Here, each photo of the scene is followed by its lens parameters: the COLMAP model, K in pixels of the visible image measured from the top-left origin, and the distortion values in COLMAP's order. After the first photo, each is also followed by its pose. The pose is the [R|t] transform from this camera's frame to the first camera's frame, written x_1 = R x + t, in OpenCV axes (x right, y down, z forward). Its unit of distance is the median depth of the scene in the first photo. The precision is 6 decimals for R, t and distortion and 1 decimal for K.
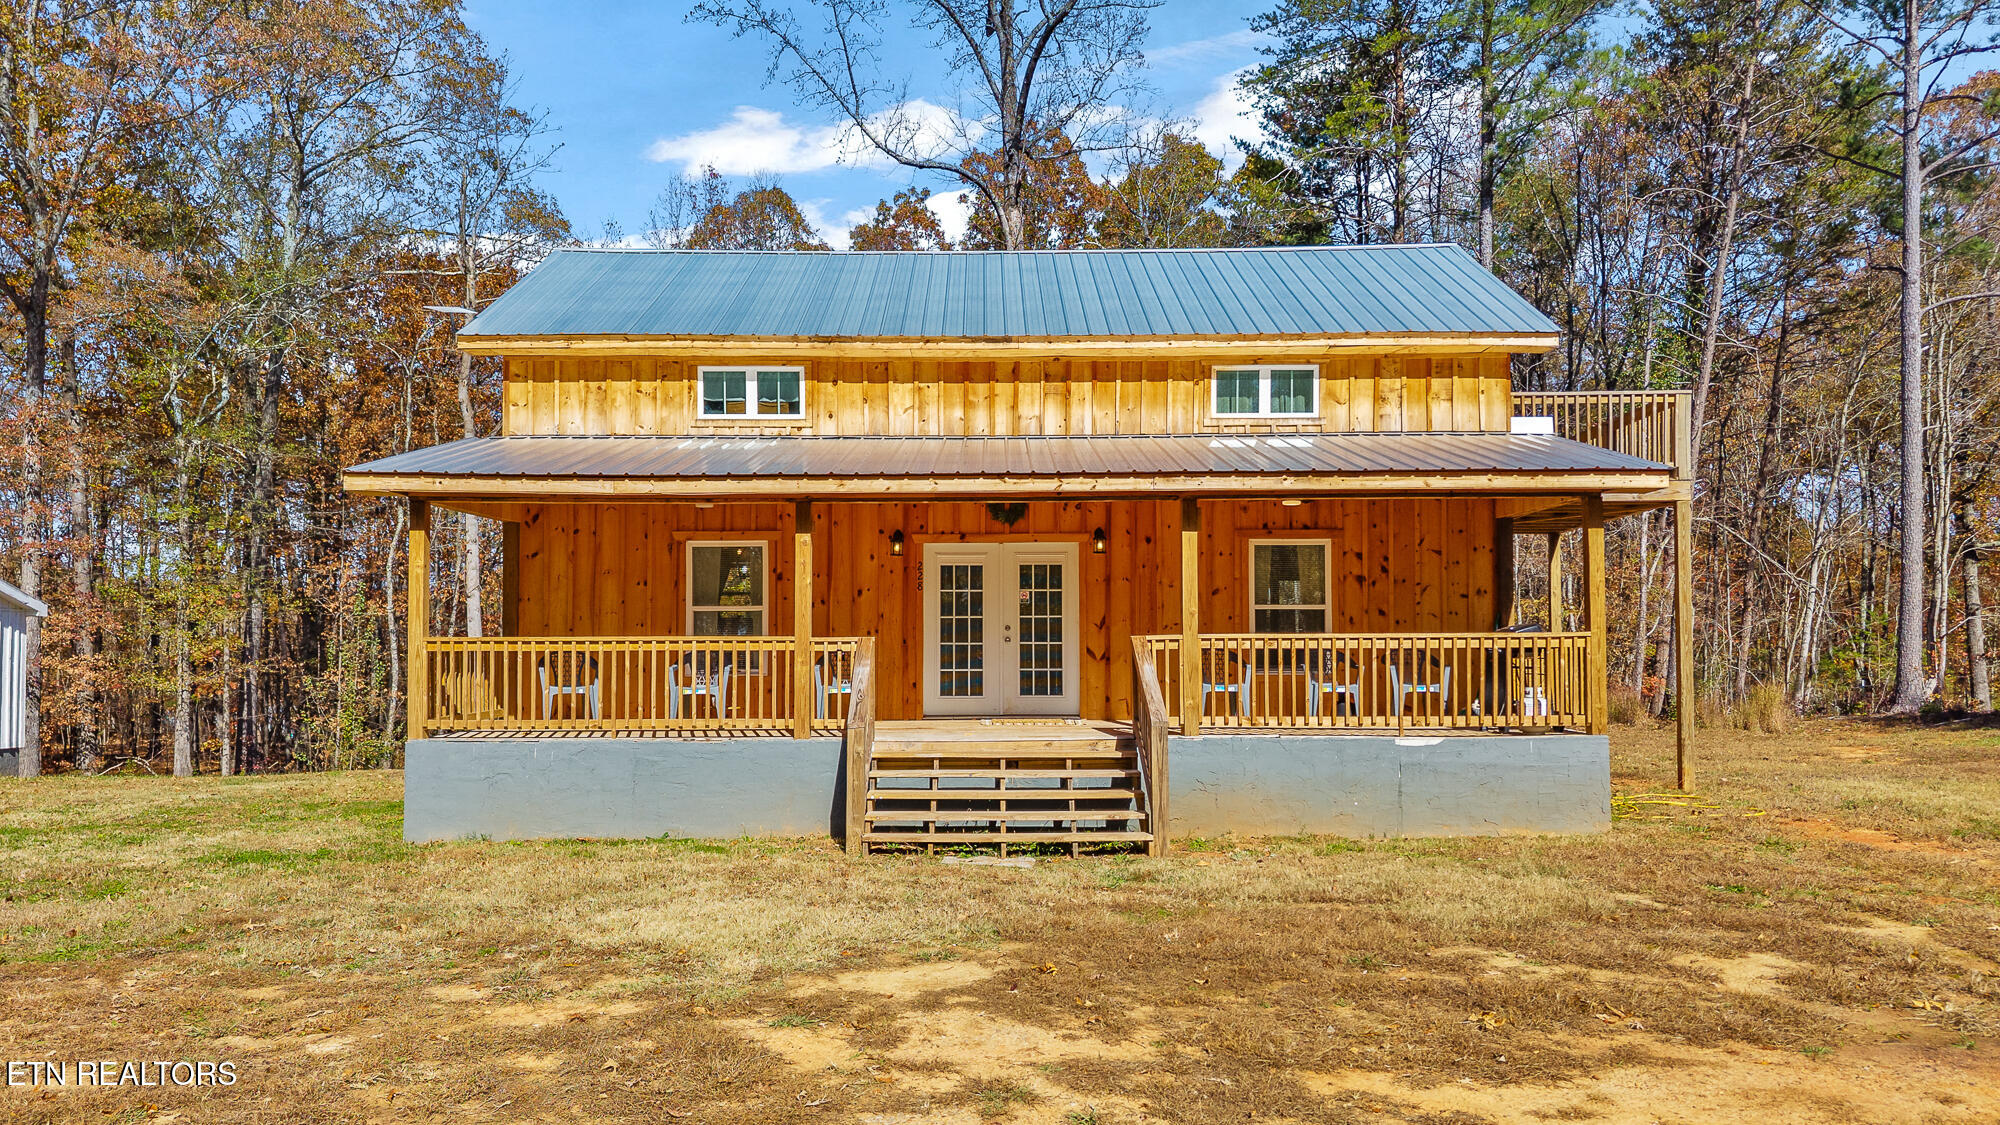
lens RADIAL K [[1386.6, 0, 1000.0], [0, 1386.6, 562.5], [0, 0, 1]] dist [0.008438, 0.000449]
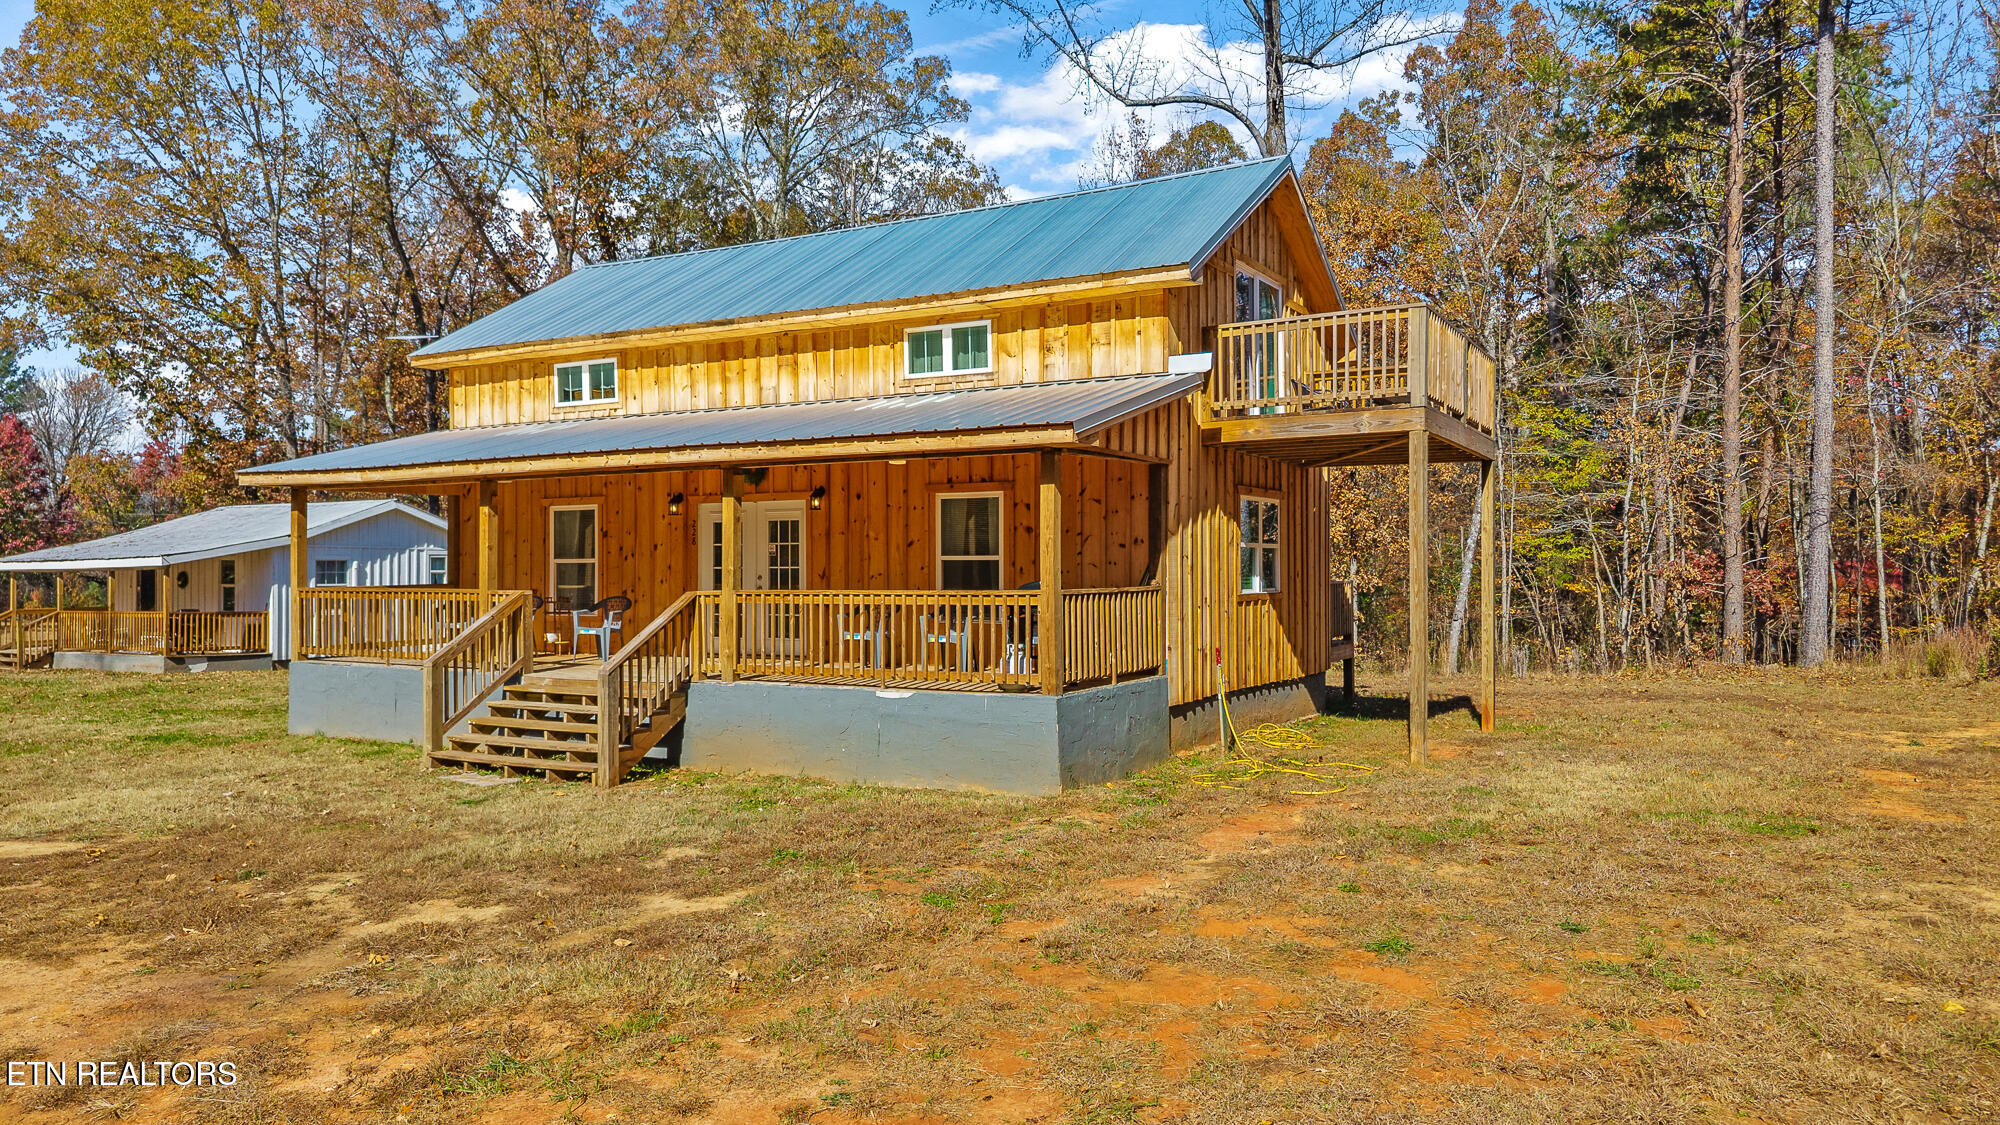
lens RADIAL K [[1553.0, 0, 1000.0], [0, 1553.0, 562.5], [0, 0, 1]] dist [-0.004975, -0.001757]
pose [[0.853724, -0.002694, -0.520718, 0.826509], [0.019403, 0.999457, 0.026641, 0.005119], [0.520364, -0.032847, 0.853313, 0.029277]]
